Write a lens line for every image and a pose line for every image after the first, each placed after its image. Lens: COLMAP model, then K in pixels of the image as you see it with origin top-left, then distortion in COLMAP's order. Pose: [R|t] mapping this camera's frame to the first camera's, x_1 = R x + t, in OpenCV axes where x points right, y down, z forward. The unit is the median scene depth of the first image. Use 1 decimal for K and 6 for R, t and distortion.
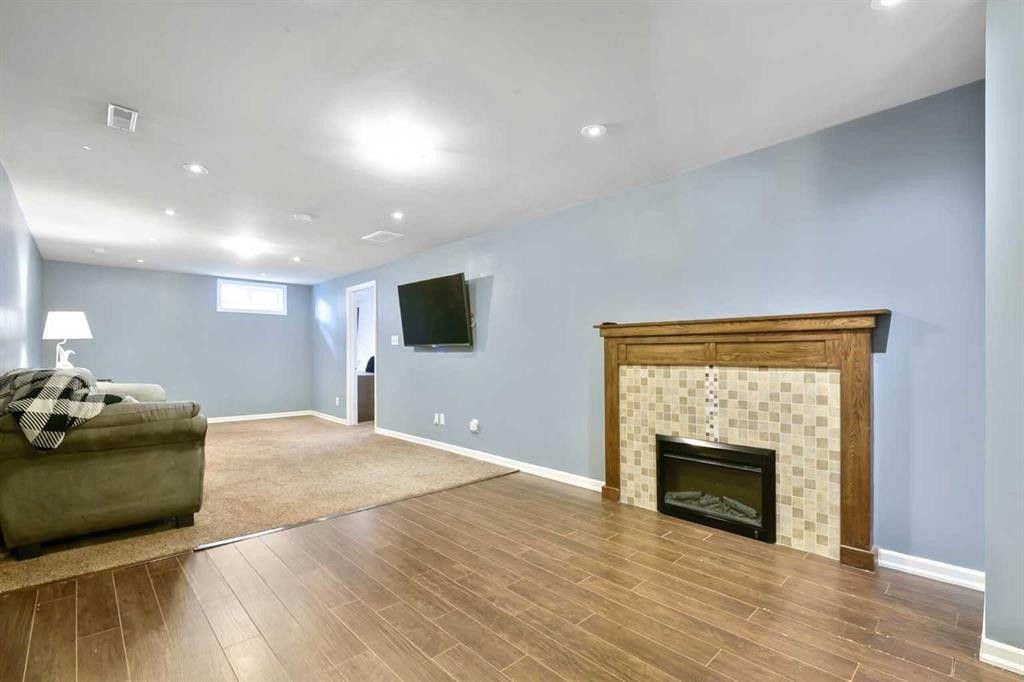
lens RADIAL K [[457.2, 0, 509.2], [0, 457.2, 355.8], [0, 0, 1]] dist [0.005353, -0.005700]
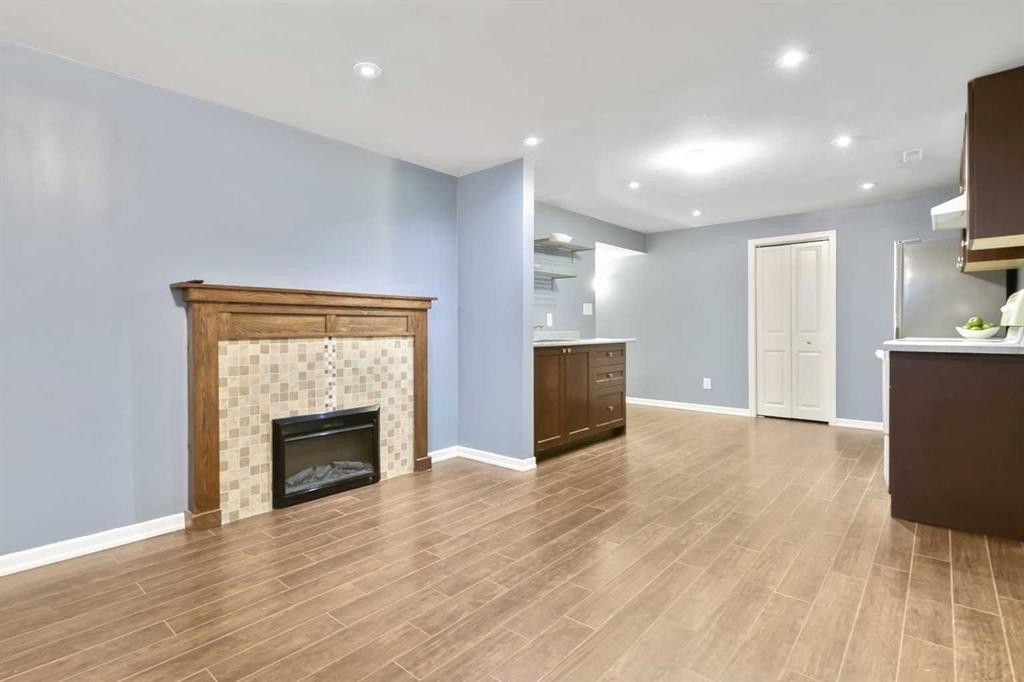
lens RADIAL K [[493.1, 0, 491.1], [0, 493.1, 329.7], [0, 0, 1]] dist [-0.000820, 0.000518]
pose [[-0.066567, -0.004990, 0.997769, -0.718226], [0.003141, 0.999981, 0.005211, 0.000155], [-0.997777, 0.003481, -0.066550, 0.757131]]
